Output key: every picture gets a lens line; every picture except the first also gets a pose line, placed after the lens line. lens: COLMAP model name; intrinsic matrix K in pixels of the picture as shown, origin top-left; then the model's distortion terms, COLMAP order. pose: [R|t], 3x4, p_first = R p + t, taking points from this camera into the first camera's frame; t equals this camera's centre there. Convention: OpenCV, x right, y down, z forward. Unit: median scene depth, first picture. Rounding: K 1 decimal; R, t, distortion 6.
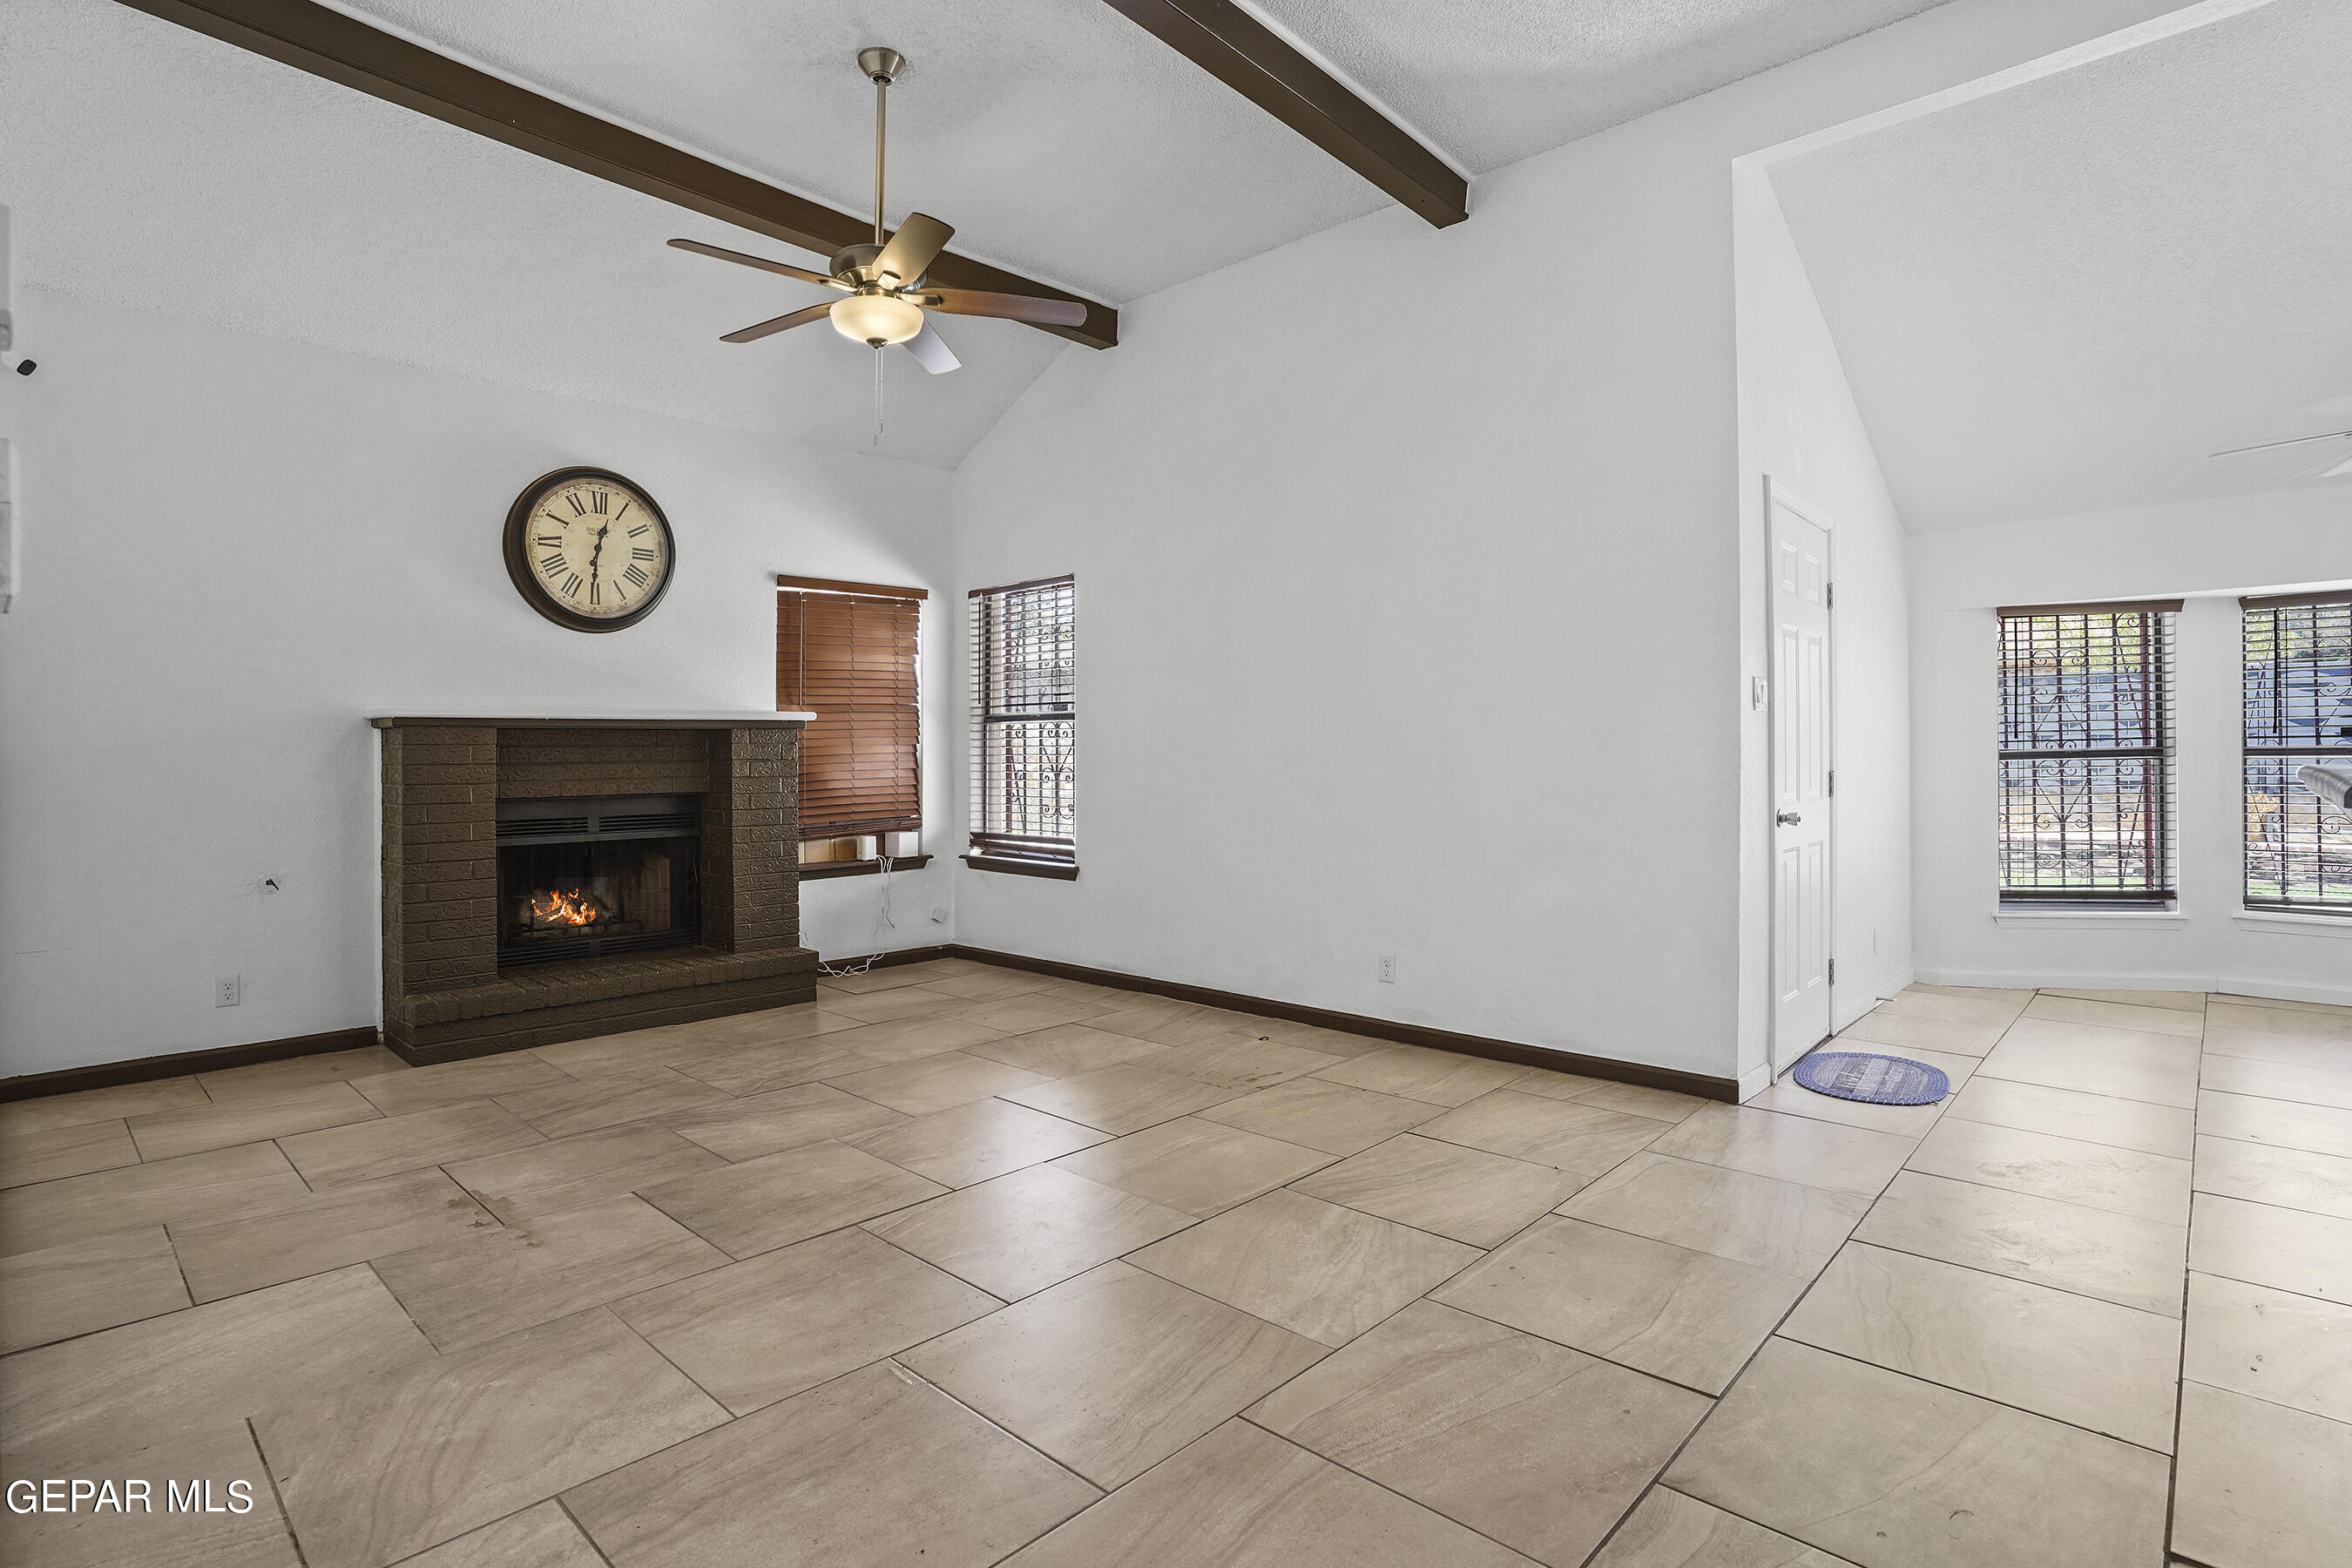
lens RADIAL K [[1175.4, 0, 1160.8], [0, 1175.4, 755.1], [0, 0, 1]] dist [-0.058687, 0.000366]
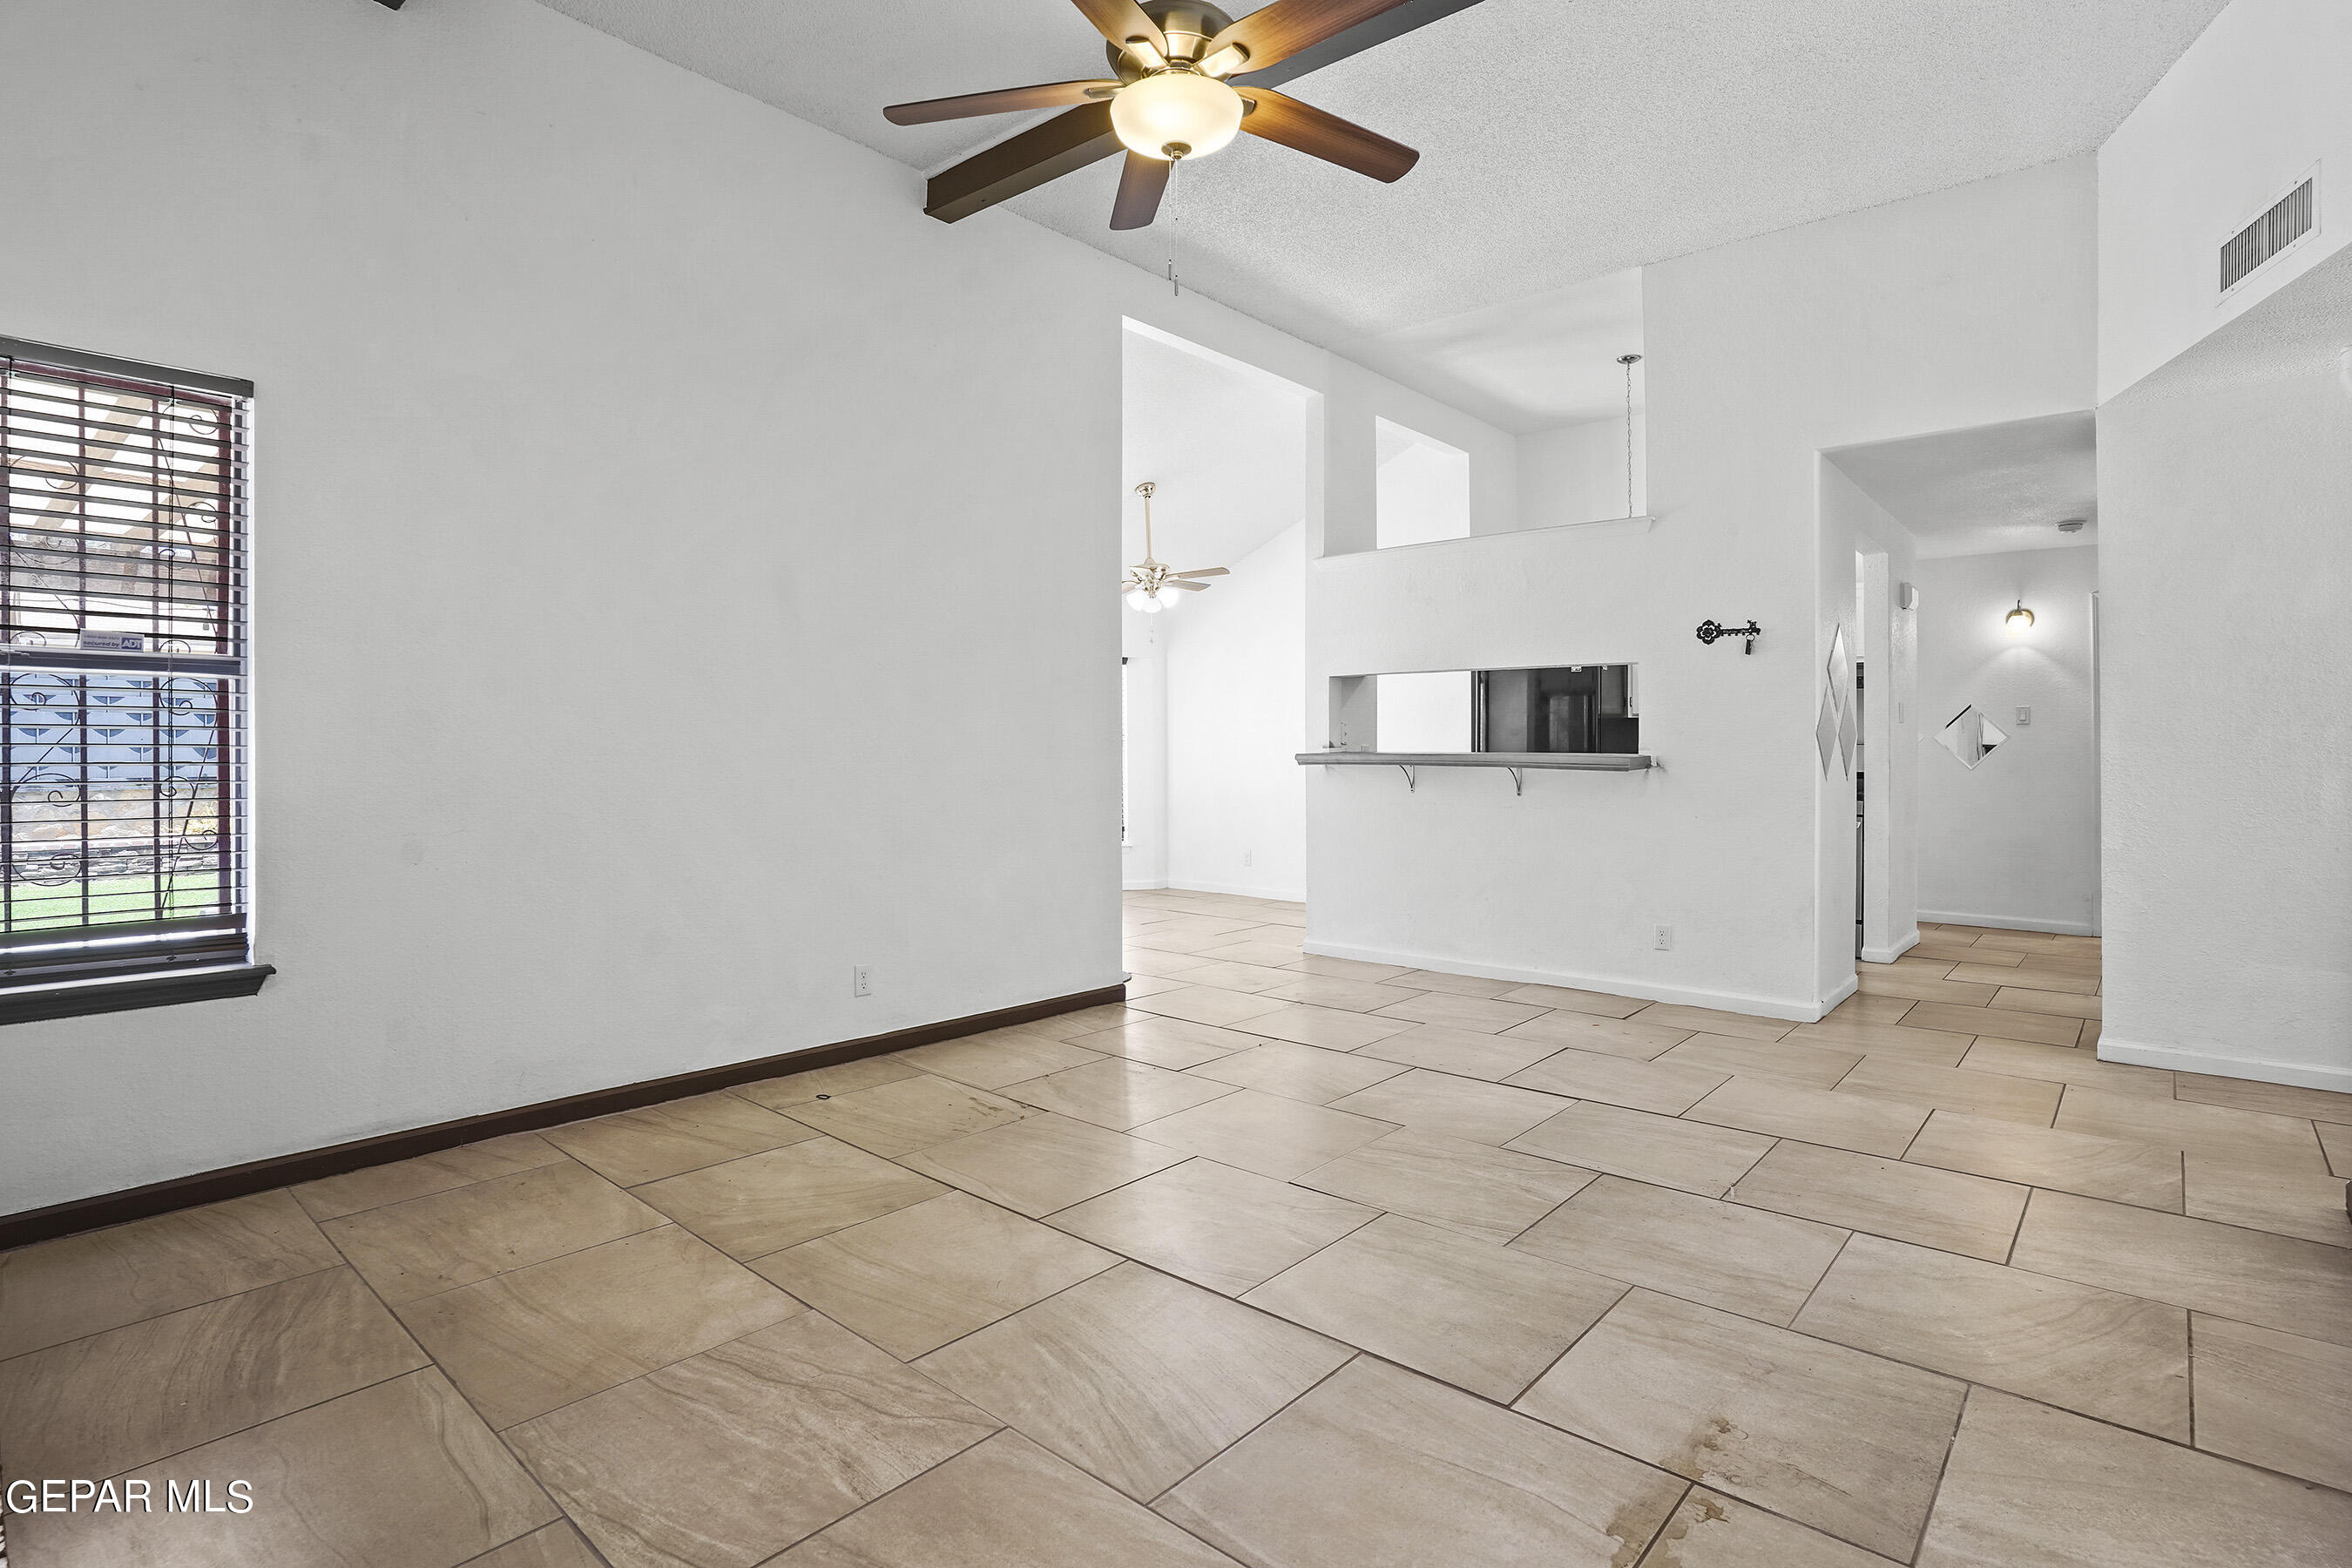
lens RADIAL K [[1148.8, 0, 1176.0], [0, 1148.8, 784.0], [0, 0, 1]] dist [-0.069029, 0.008460]
pose [[-0.033478, -0.021996, 0.999197, -0.756761], [0.001014, 0.999757, 0.022042, 0.009412], [-0.999439, 0.001751, -0.033447, 0.848551]]
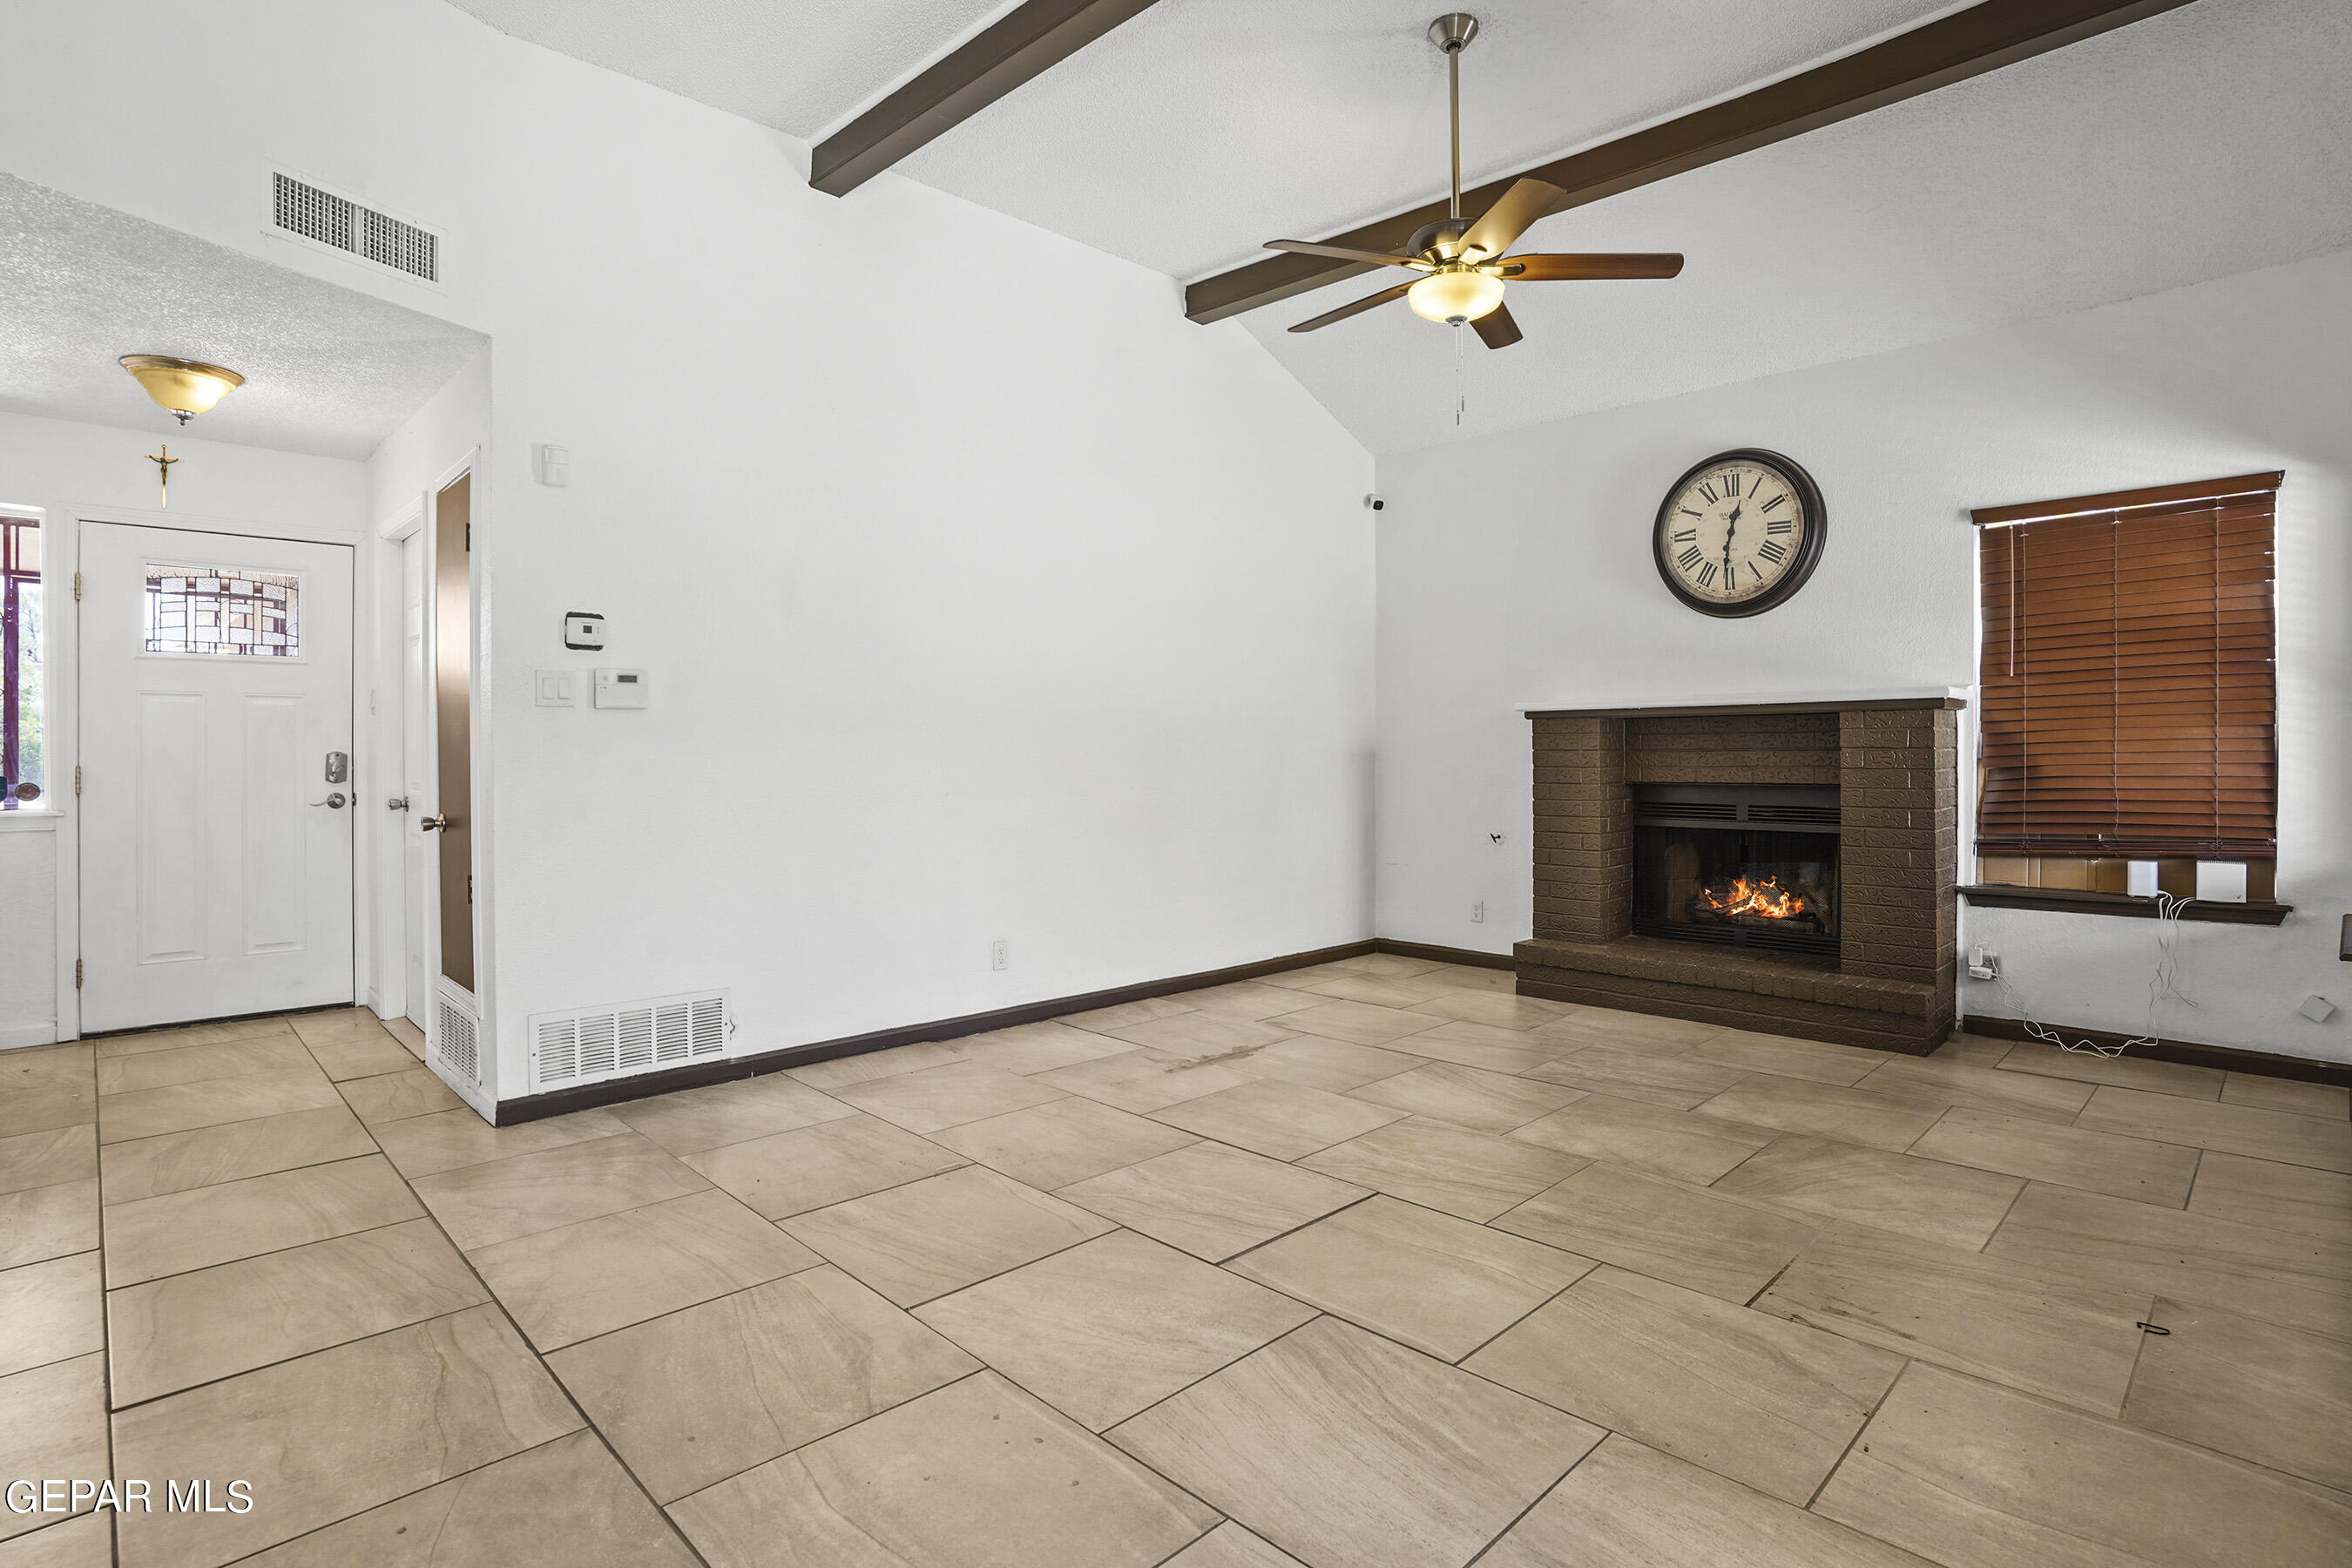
lens RADIAL K [[1184.0, 0, 1172.9], [0, 1184.0, 755.0], [0, 0, 1]] dist [-0.076529, 0.033167]
pose [[-0.043188, 0.012549, -0.998988, 0.618334], [0.002555, 0.999919, 0.012450, -0.002955], [0.999064, -0.002015, -0.043217, 0.667237]]
